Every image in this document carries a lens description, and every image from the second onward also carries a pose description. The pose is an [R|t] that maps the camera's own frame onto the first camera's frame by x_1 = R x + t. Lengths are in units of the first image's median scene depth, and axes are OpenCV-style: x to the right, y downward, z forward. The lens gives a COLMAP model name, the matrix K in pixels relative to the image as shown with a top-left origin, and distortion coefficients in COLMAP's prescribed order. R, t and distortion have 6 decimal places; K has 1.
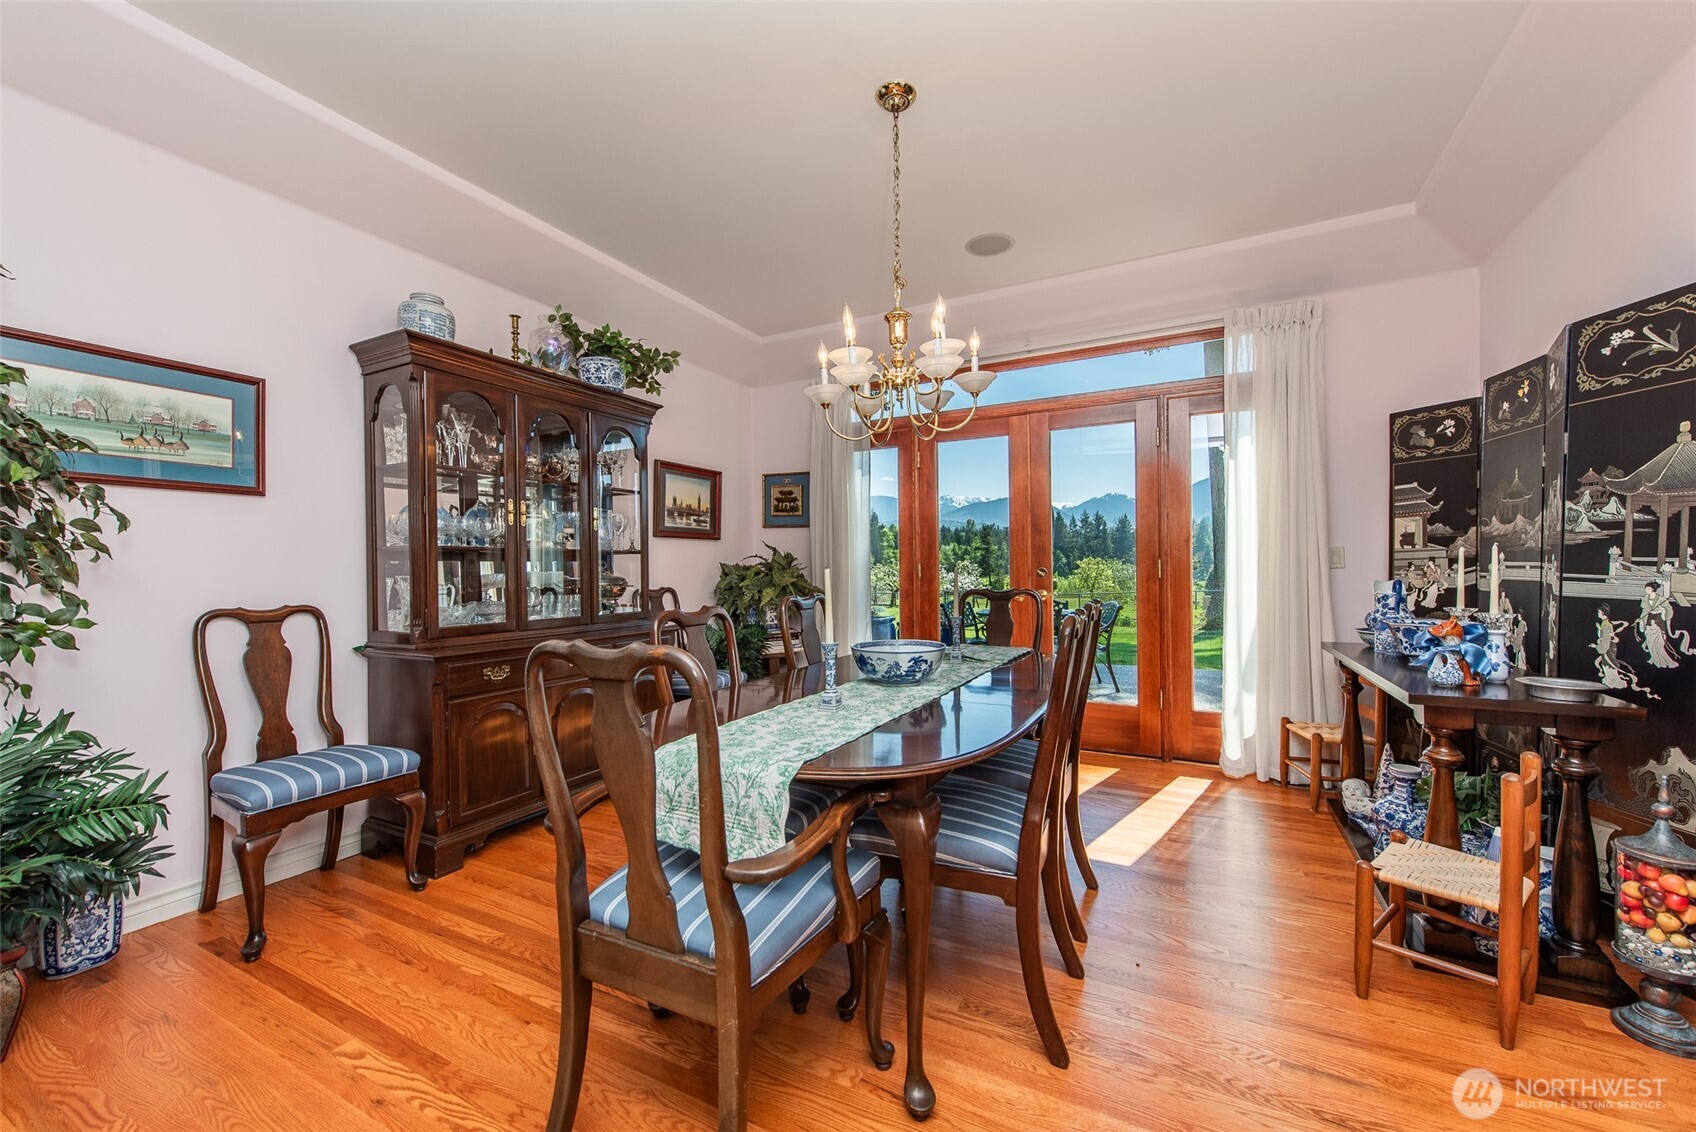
lens RADIAL K [[657.5, 0, 850.5], [0, 657.5, 569.7], [0, 0, 1]] dist [0.011423, -0.004850]
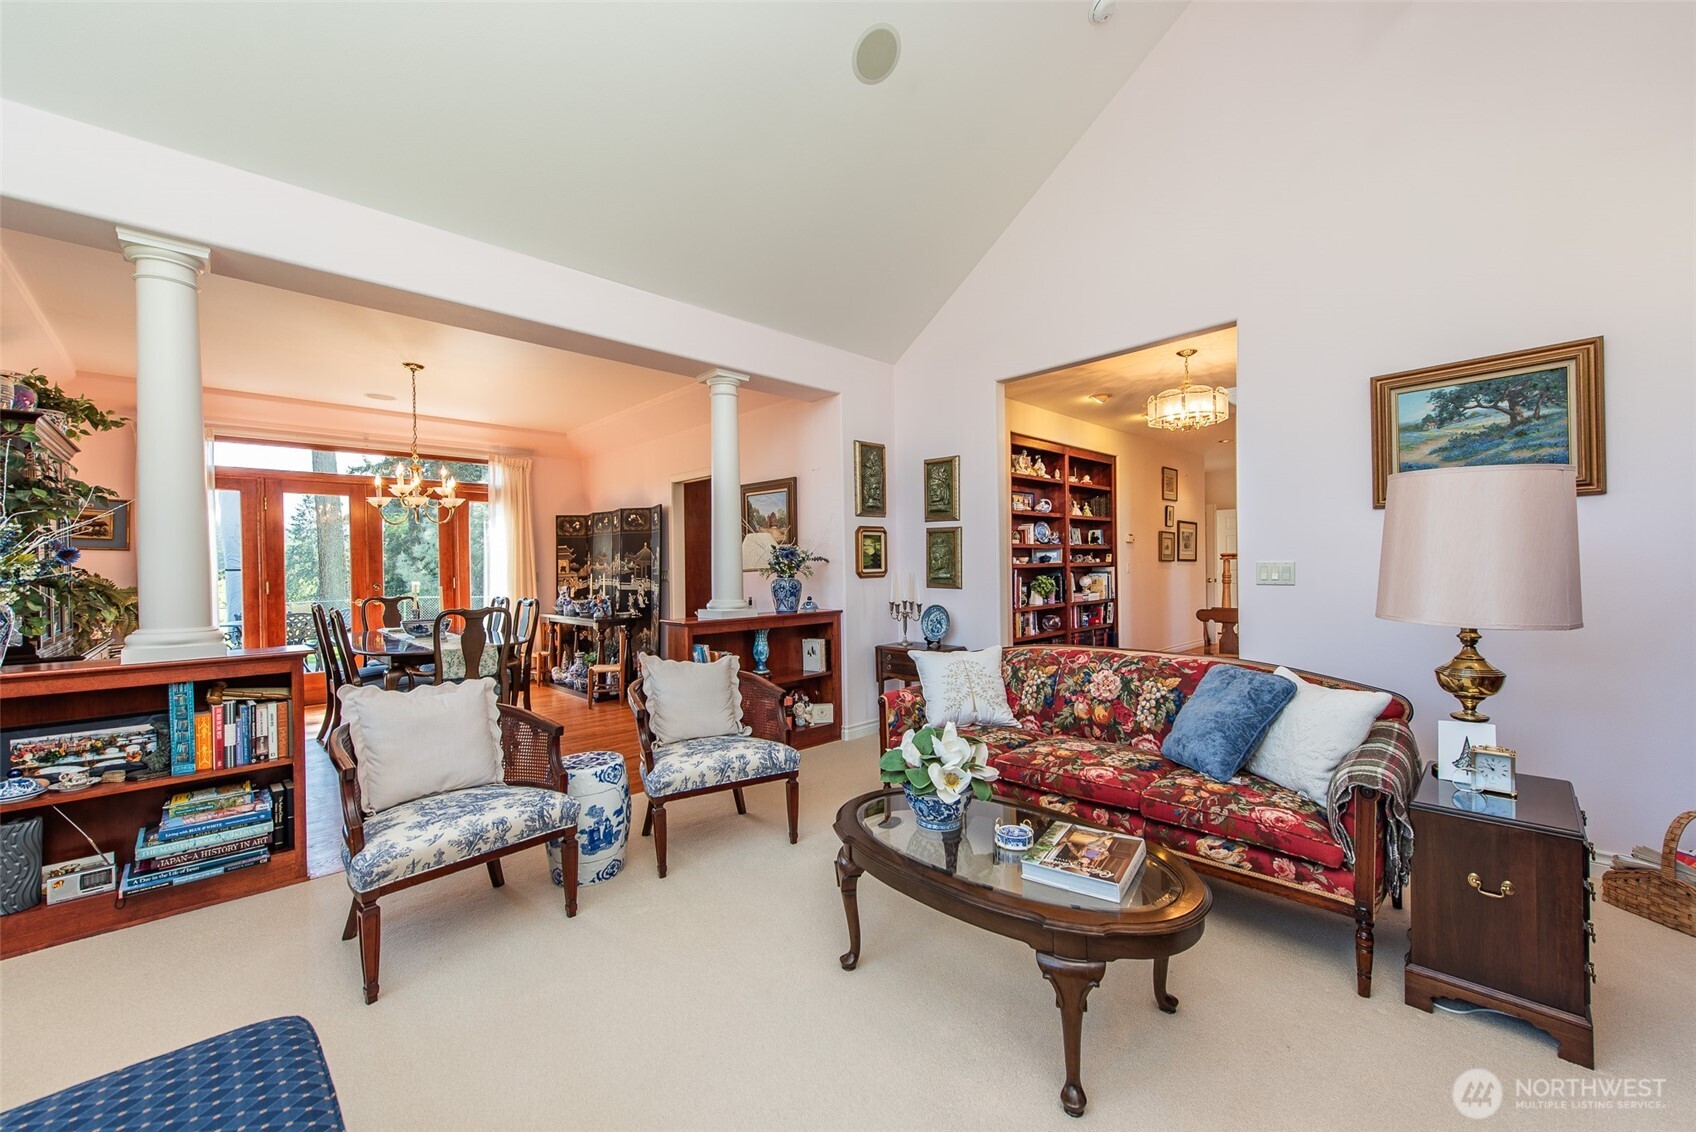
lens RADIAL K [[657.5, 0, 850.5], [0, 657.5, 569.7], [0, 0, 1]] dist [0.011423, -0.004850]
pose [[0.301443, 0.000574, 0.953484, -1.562331], [0.014146, 0.999887, -0.005074, -0.023398], [-0.953379, 0.015018, 0.301401, -0.991987]]
